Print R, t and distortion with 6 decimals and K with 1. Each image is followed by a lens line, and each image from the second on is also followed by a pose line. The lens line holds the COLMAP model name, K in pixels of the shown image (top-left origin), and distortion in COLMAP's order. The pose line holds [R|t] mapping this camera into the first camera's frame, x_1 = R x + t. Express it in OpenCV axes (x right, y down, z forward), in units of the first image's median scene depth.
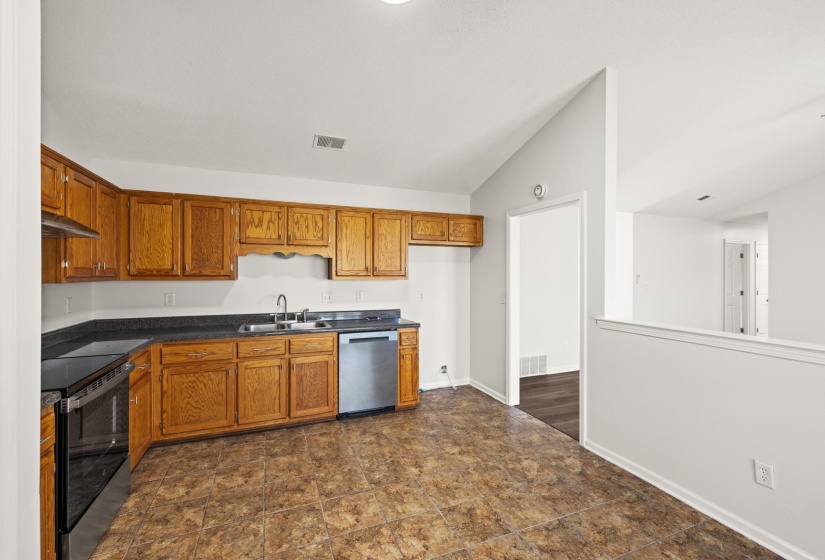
lens RADIAL K [[349.2, 0, 408.7], [0, 349.2, 274.7], [0, 0, 1]] dist [0.000962, 0.000510]
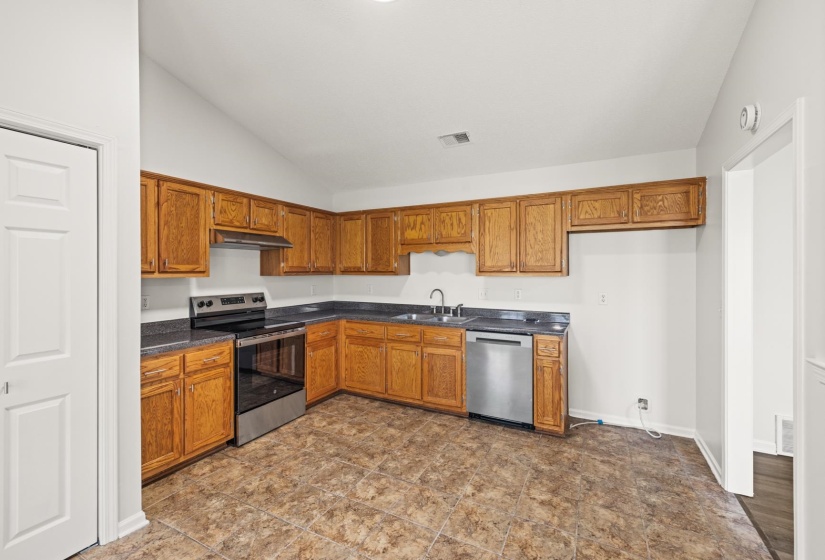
lens RADIAL K [[359.4, 0, 408.9], [0, 359.4, 273.0], [0, 0, 1]] dist [0.002299, 0.000131]
pose [[0.648857, 0.001381, -0.760909, 0.510282], [0.000677, 0.999997, 0.002392, 0.004613], [0.760910, -0.002068, 0.648854, 0.242838]]
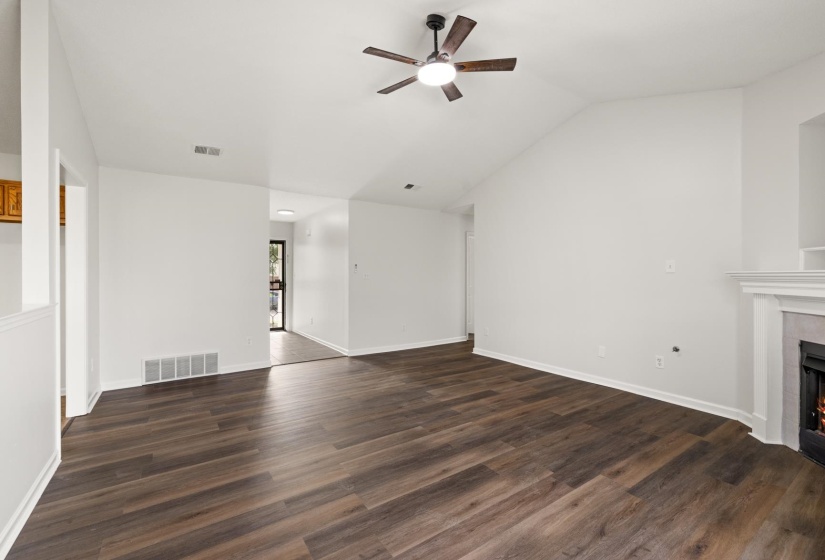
lens RADIAL K [[349.2, 0, 408.7], [0, 349.2, 274.7], [0, 0, 1]] dist [0.000962, 0.000510]
pose [[0.976592, -0.002306, 0.215087, 1.129922], [0.003282, 0.999986, -0.004177, 0.061481], [-0.215074, 0.004785, 0.976586, 0.037412]]
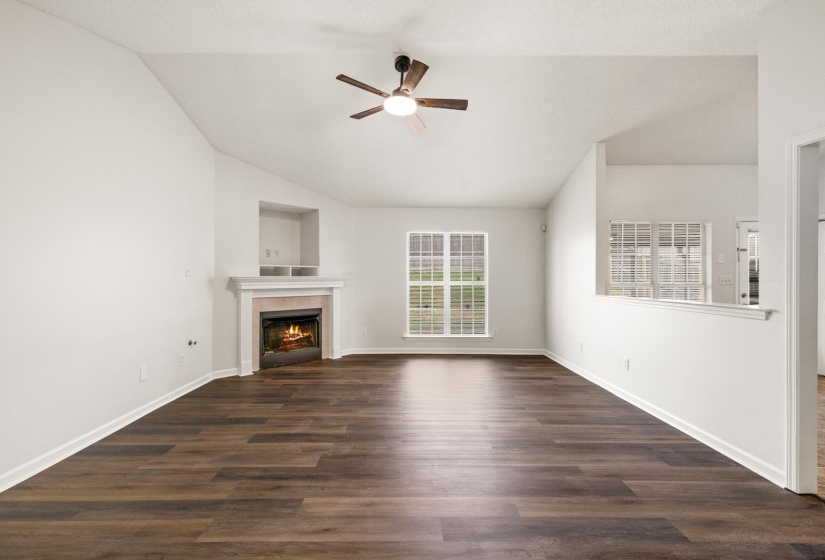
lens RADIAL K [[364.4, 0, 405.1], [0, 364.4, 278.4], [0, 0, 1]] dist [0.002200, 0.000416]
pose [[-0.927739, -0.007050, 0.373163, 0.970507], [-0.005918, 0.999974, 0.004178, 0.050725], [-0.373183, 0.001667, -0.927756, 1.952877]]
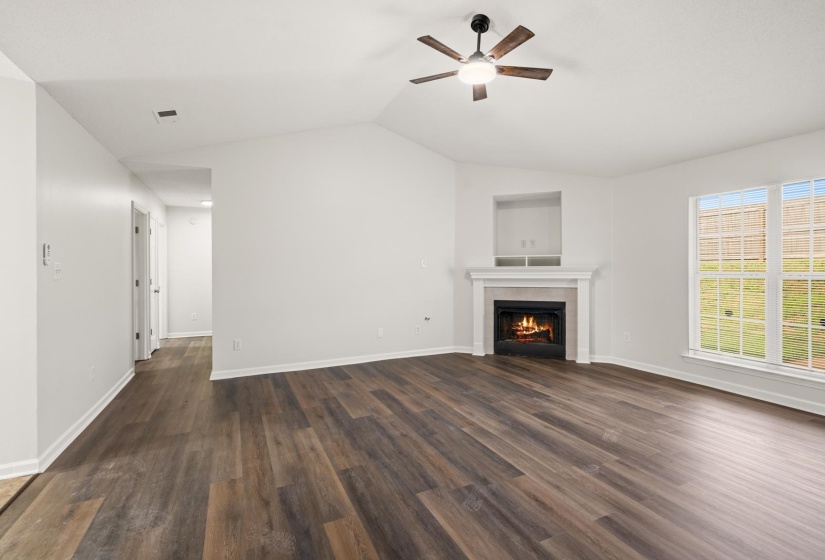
lens RADIAL K [[377.4, 0, 409.0], [0, 377.4, 269.4], [0, 0, 1]] dist [-0.000479, -0.000094]
pose [[-0.056670, -0.005451, 0.998378, 0.392080], [0.002519, 0.999981, 0.005602, 0.053590], [-0.998390, 0.002832, -0.056655, 1.167711]]
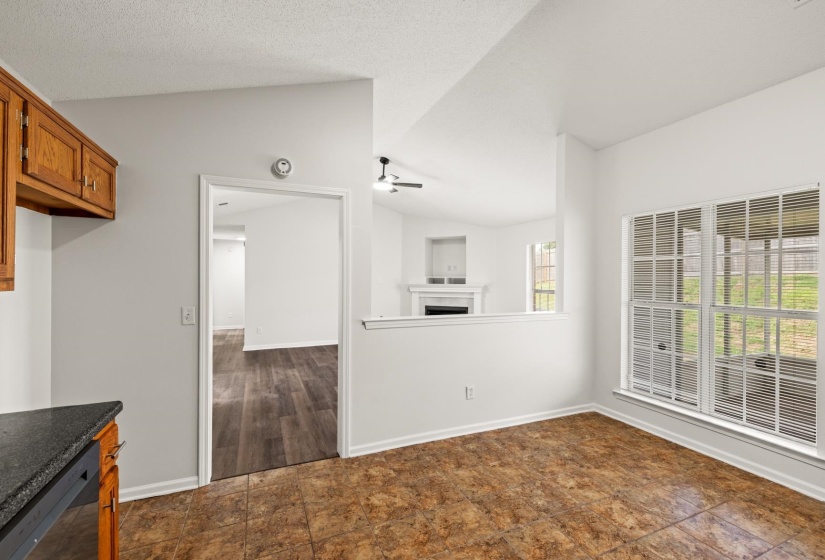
lens RADIAL K [[356.0, 0, 411.1], [0, 356.0, 276.8], [0, 0, 1]] dist [0.002644, 0.000104]
pose [[-0.025488, -0.001447, 0.999674, -0.455325], [-0.005741, 0.999983, 0.001301, -0.002824], [-0.999659, -0.005706, -0.025496, 0.821959]]
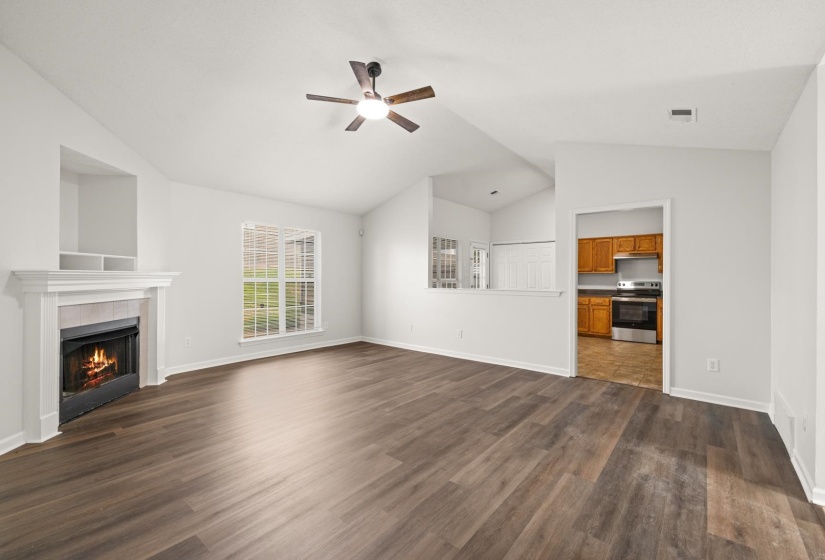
lens RADIAL K [[357.3, 0, 407.7], [0, 357.3, 275.9], [0, 0, 1]] dist [0.001889, 0.000308]
pose [[-0.881543, -0.010316, -0.471991, 1.837881], [-0.008315, 0.999945, -0.006325, 0.065683], [0.472031, -0.001651, -0.881581, 1.979486]]
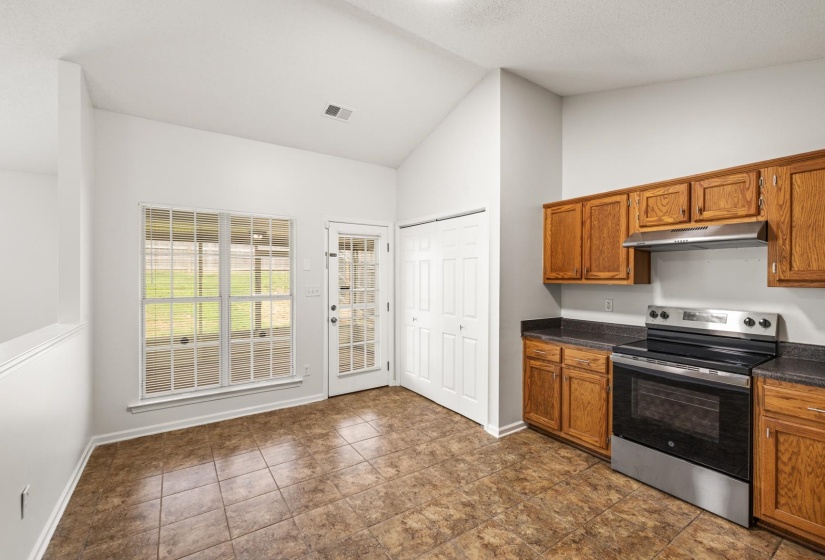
lens RADIAL K [[353.6, 0, 406.1], [0, 353.6, 279.5], [0, 0, 1]] dist [0.000941, 0.000347]
pose [[-0.979930, -0.005534, -0.199265, 0.161214], [-0.007328, 0.999939, 0.008266, 0.001604], [0.199207, 0.009560, -0.979911, 1.252716]]
